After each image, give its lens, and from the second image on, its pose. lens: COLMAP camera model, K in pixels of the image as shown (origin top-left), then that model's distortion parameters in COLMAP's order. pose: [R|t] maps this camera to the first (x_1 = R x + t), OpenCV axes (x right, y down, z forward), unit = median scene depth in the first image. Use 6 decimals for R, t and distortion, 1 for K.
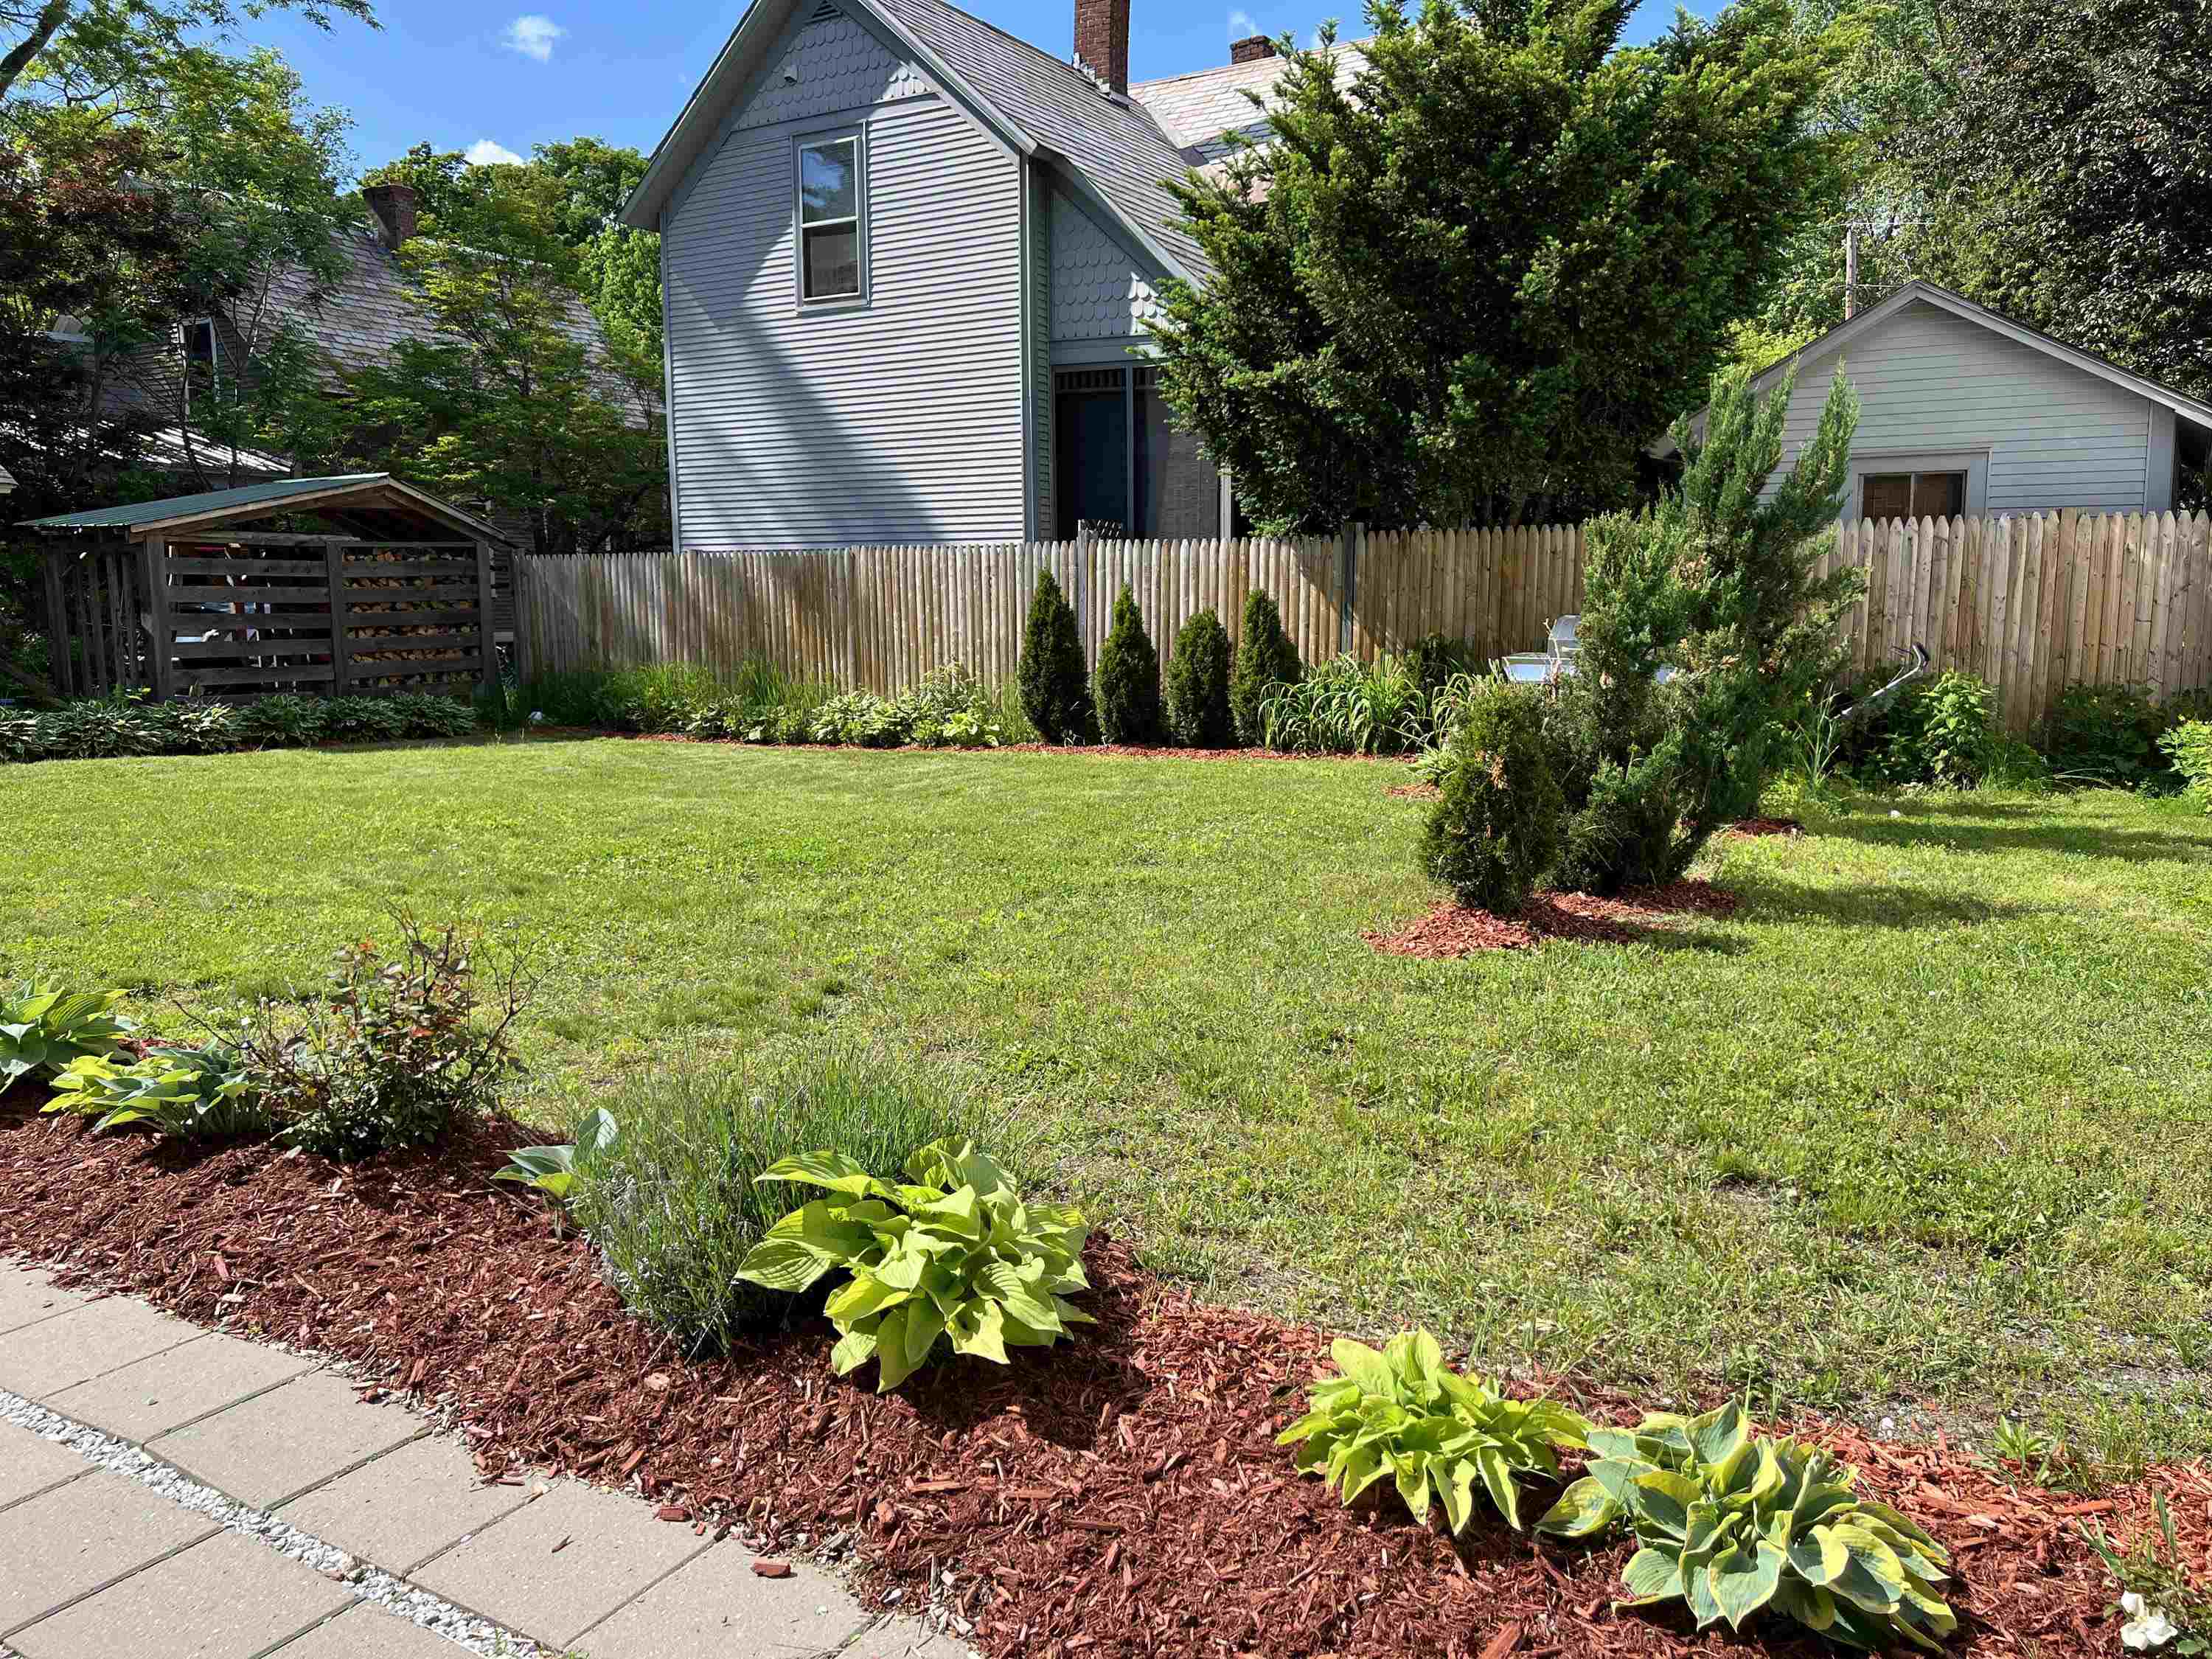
lens RADIAL K [[1670.9, 0, 1111.1], [0, 1670.9, 834.3], [0, 0, 1]] dist [0.071510, -0.078831]
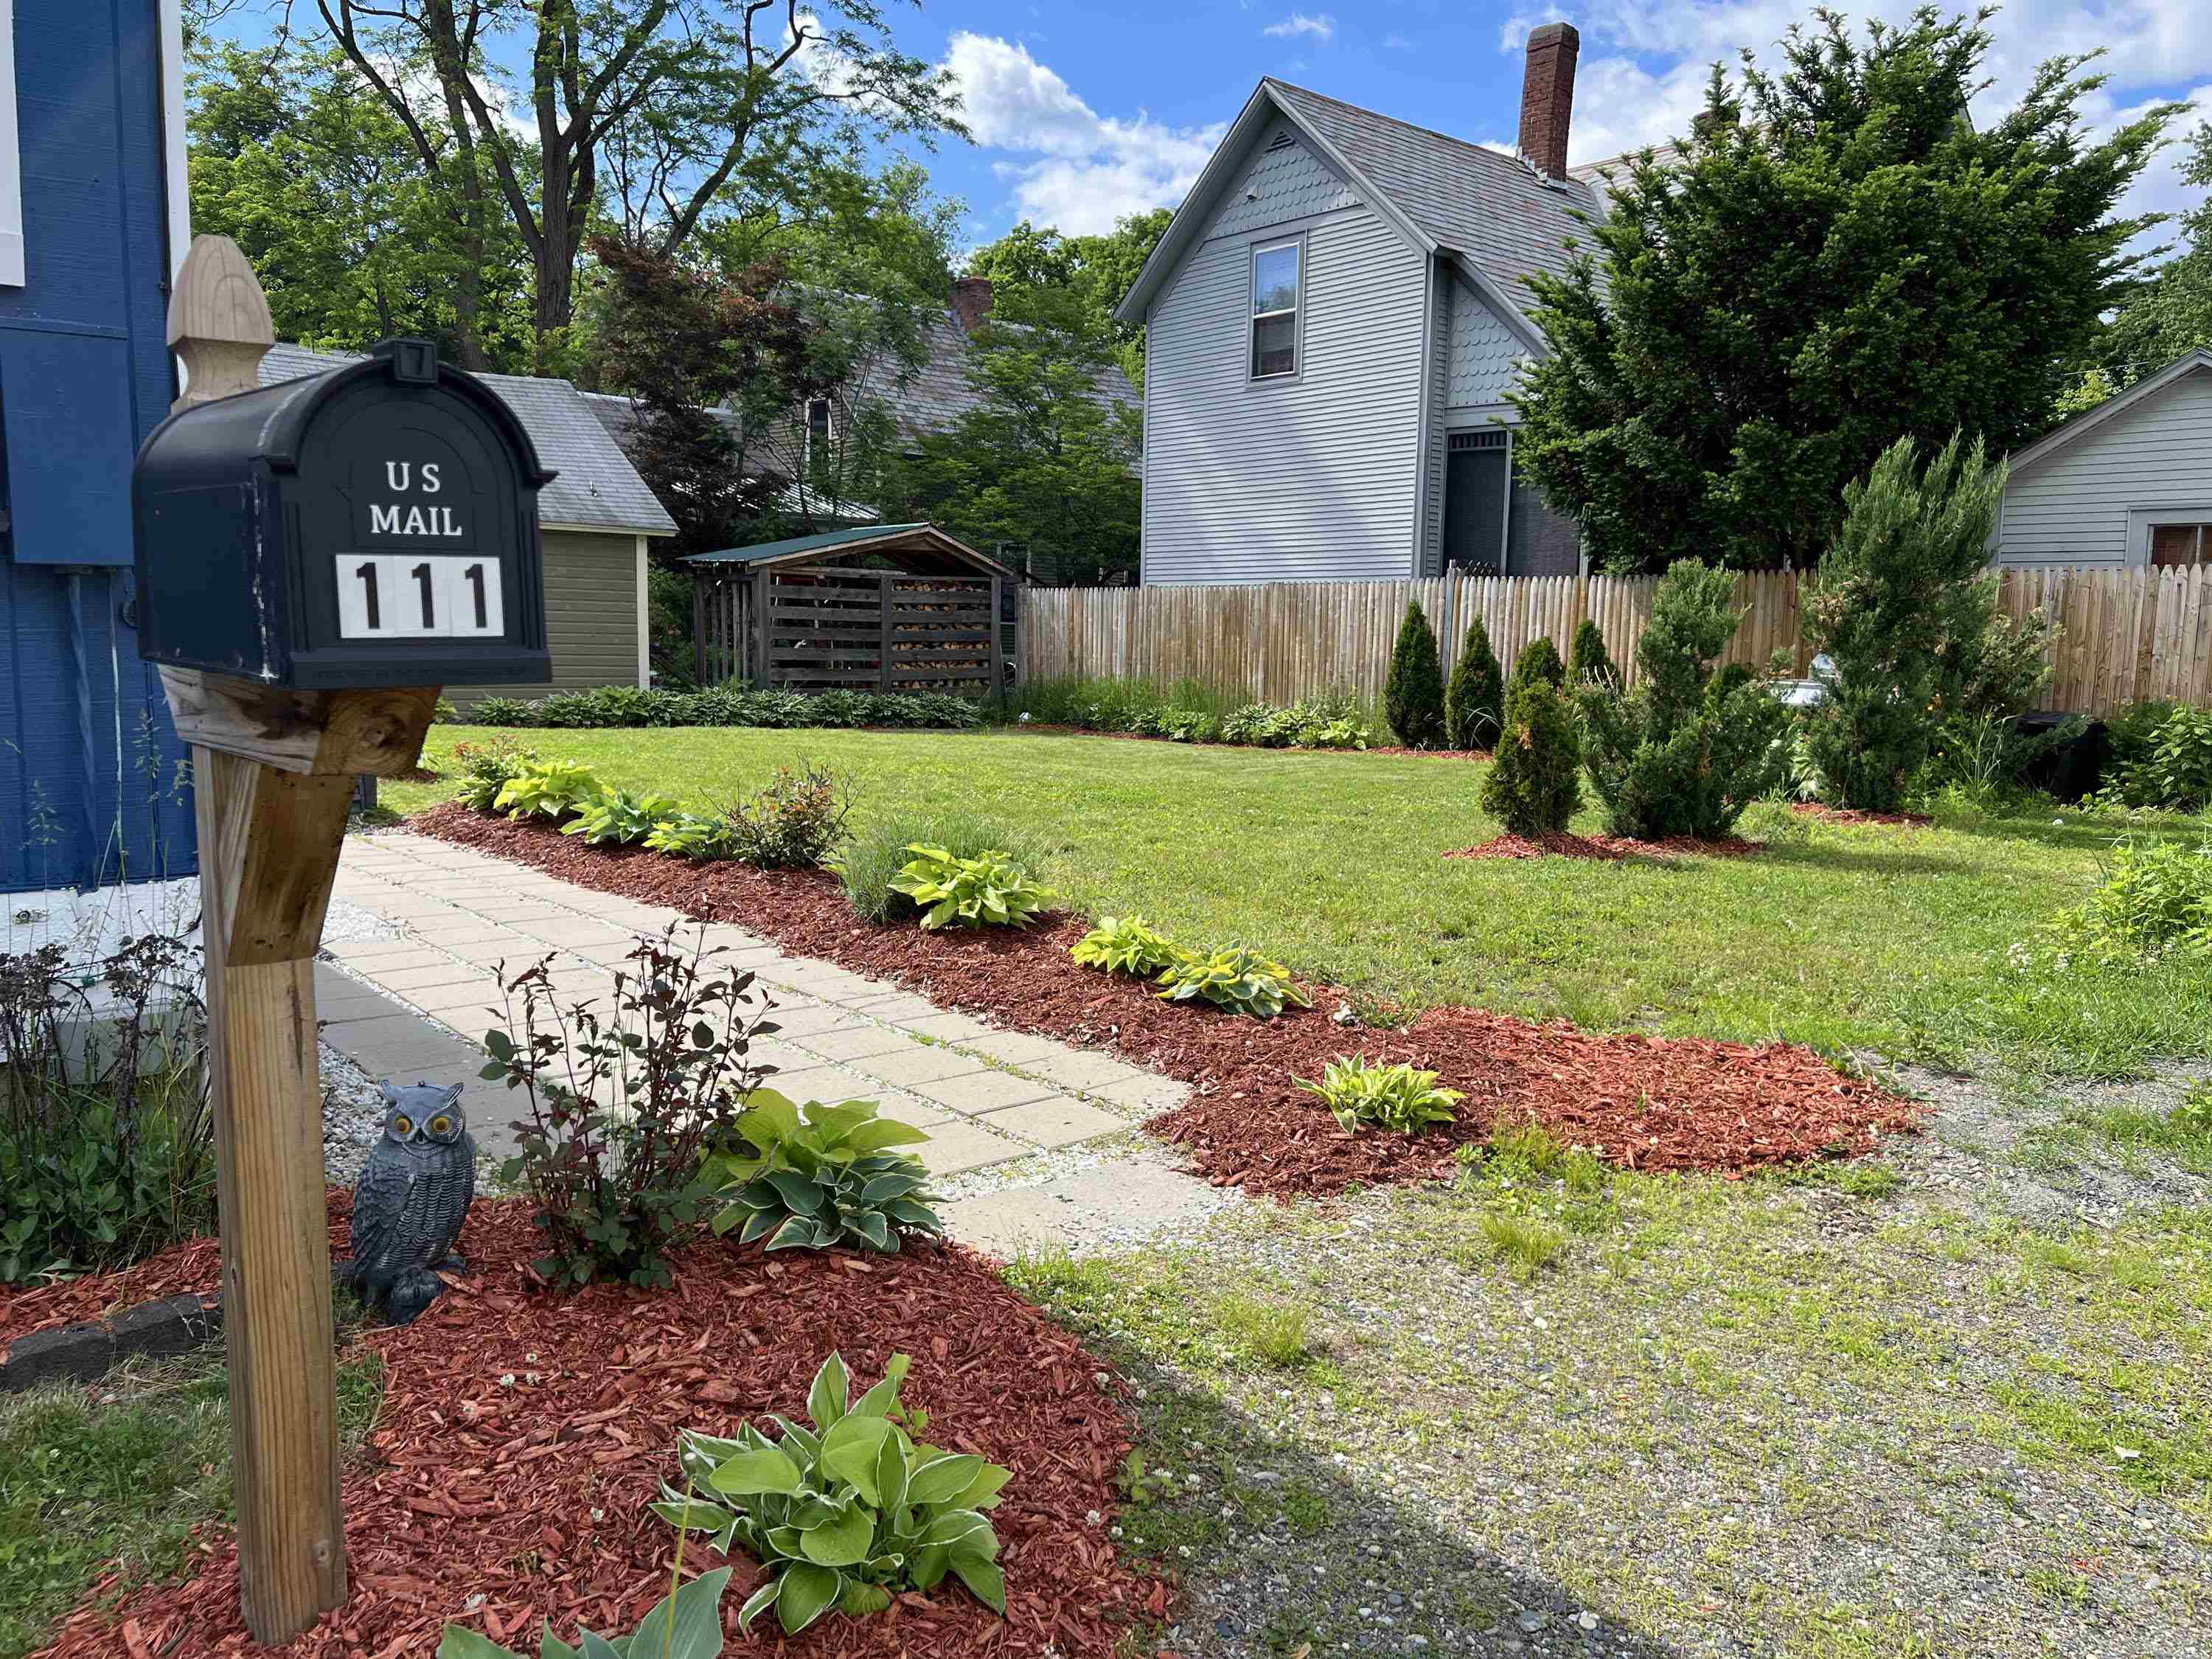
lens RADIAL K [[1670.9, 0, 1102.7], [0, 1670.9, 850.1], [0, 0, 1]] dist [0.071510, -0.078831]
pose [[0.946373, 0.063719, -0.316730, 0.134853], [-0.067925, 0.997688, -0.002246, 0.033850], [0.315855, 0.023639, 0.948513, -0.187597]]
